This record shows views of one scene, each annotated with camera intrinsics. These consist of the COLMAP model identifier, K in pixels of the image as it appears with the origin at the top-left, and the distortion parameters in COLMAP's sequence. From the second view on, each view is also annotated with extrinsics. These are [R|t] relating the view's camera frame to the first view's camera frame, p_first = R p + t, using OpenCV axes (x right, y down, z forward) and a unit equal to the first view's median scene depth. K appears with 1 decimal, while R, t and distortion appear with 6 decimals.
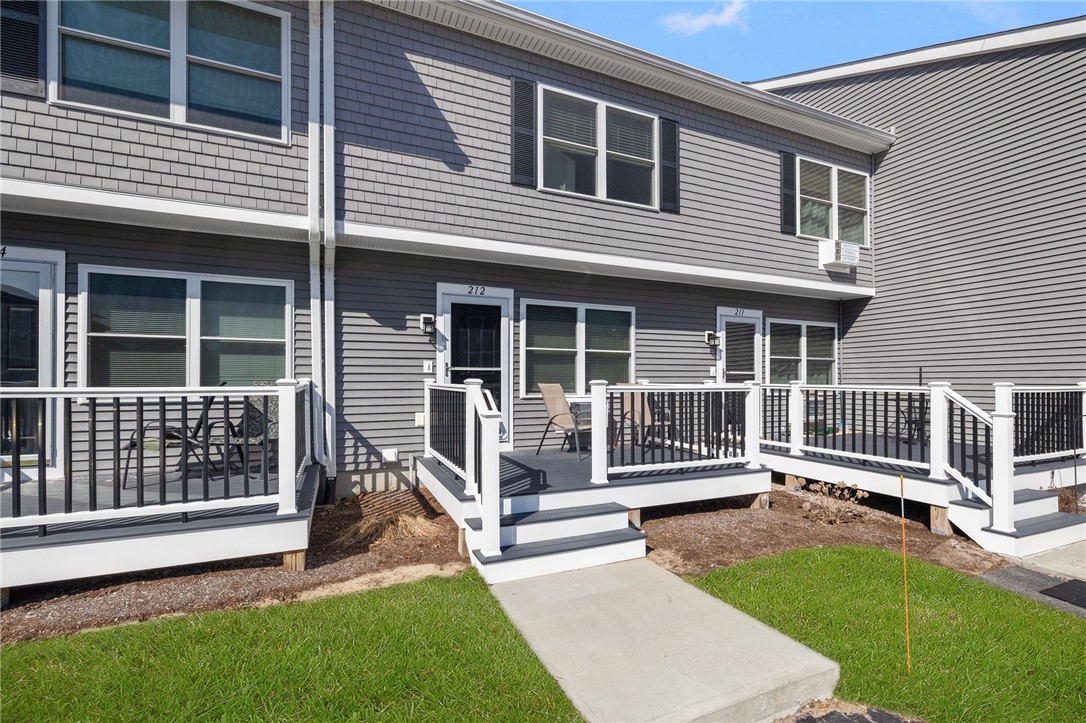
lens RADIAL K [[473.0, 0, 543.8], [0, 473.0, 365.4], [0, 0, 1]] dist [0.000141, 0.000166]
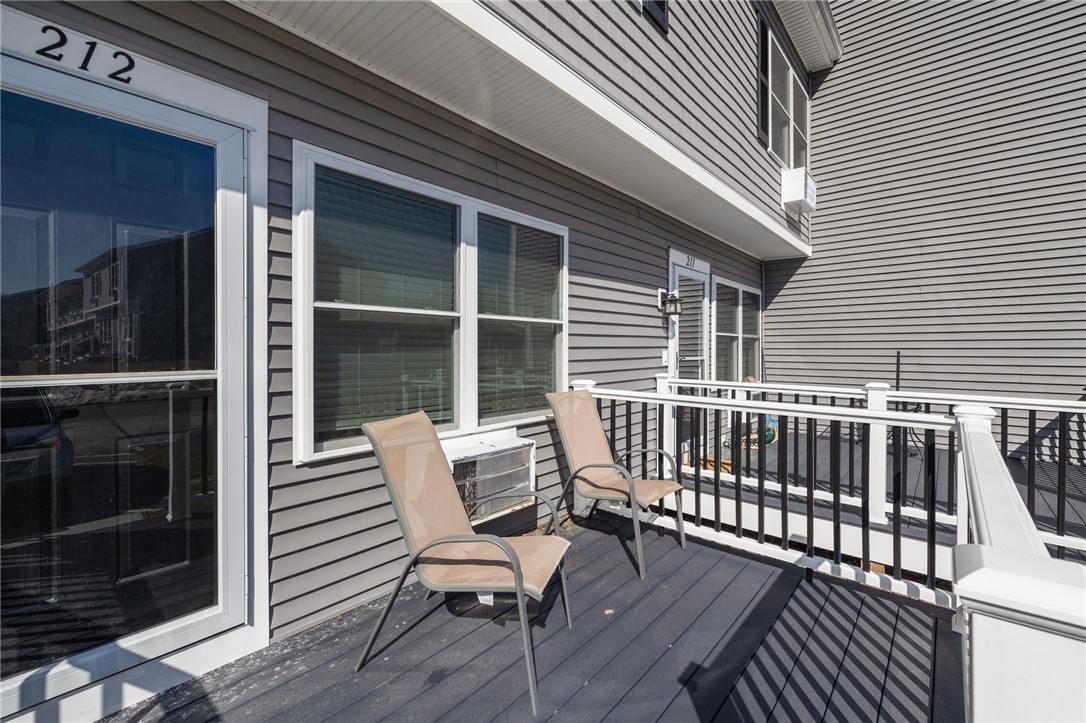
lens RADIAL K [[462.4, 0, 541.1], [0, 462.4, 349.5], [0, 0, 1]] dist [0.000359, 0.000143]
pose [[0.907387, -0.002798, 0.420287, -0.030742], [-0.011858, 0.999409, 0.032255, -0.017550], [-0.420129, -0.034251, 0.906818, 0.663680]]
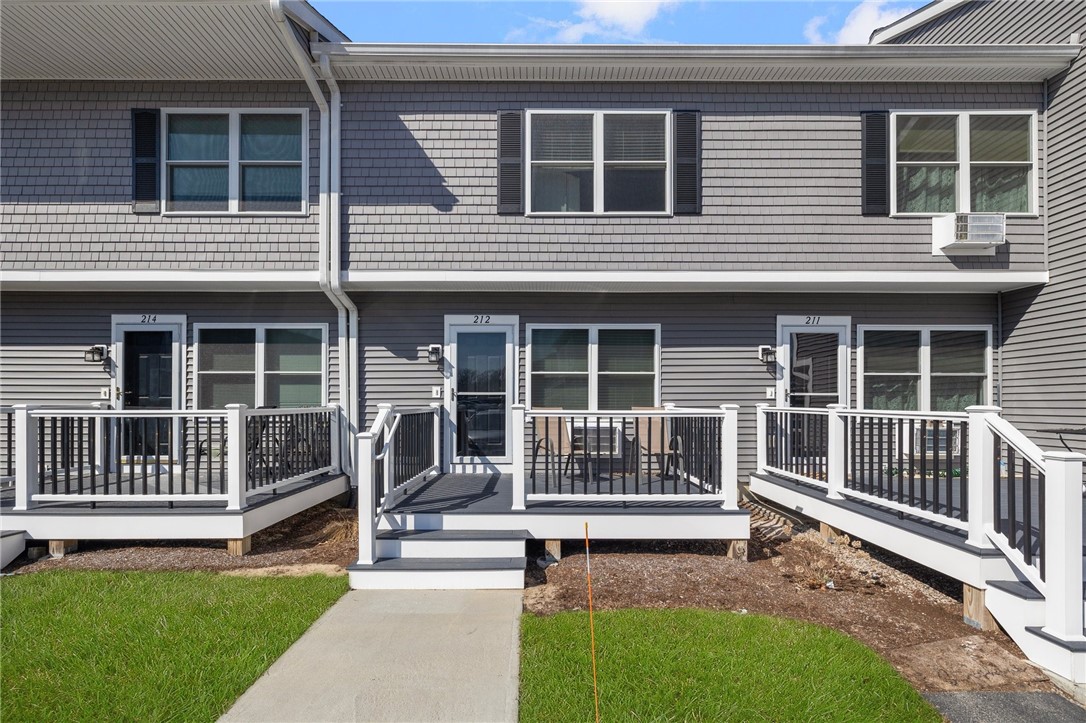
lens RADIAL K [[468.2, 0, 546.1], [0, 468.2, 389.3], [0, 0, 1]] dist [0.000746, 0.000171]
pose [[0.917703, -0.014073, -0.397017, 0.393360], [0.014856, 0.999889, -0.001105, 0.001224], [0.396989, -0.004884, 0.917810, 0.091677]]
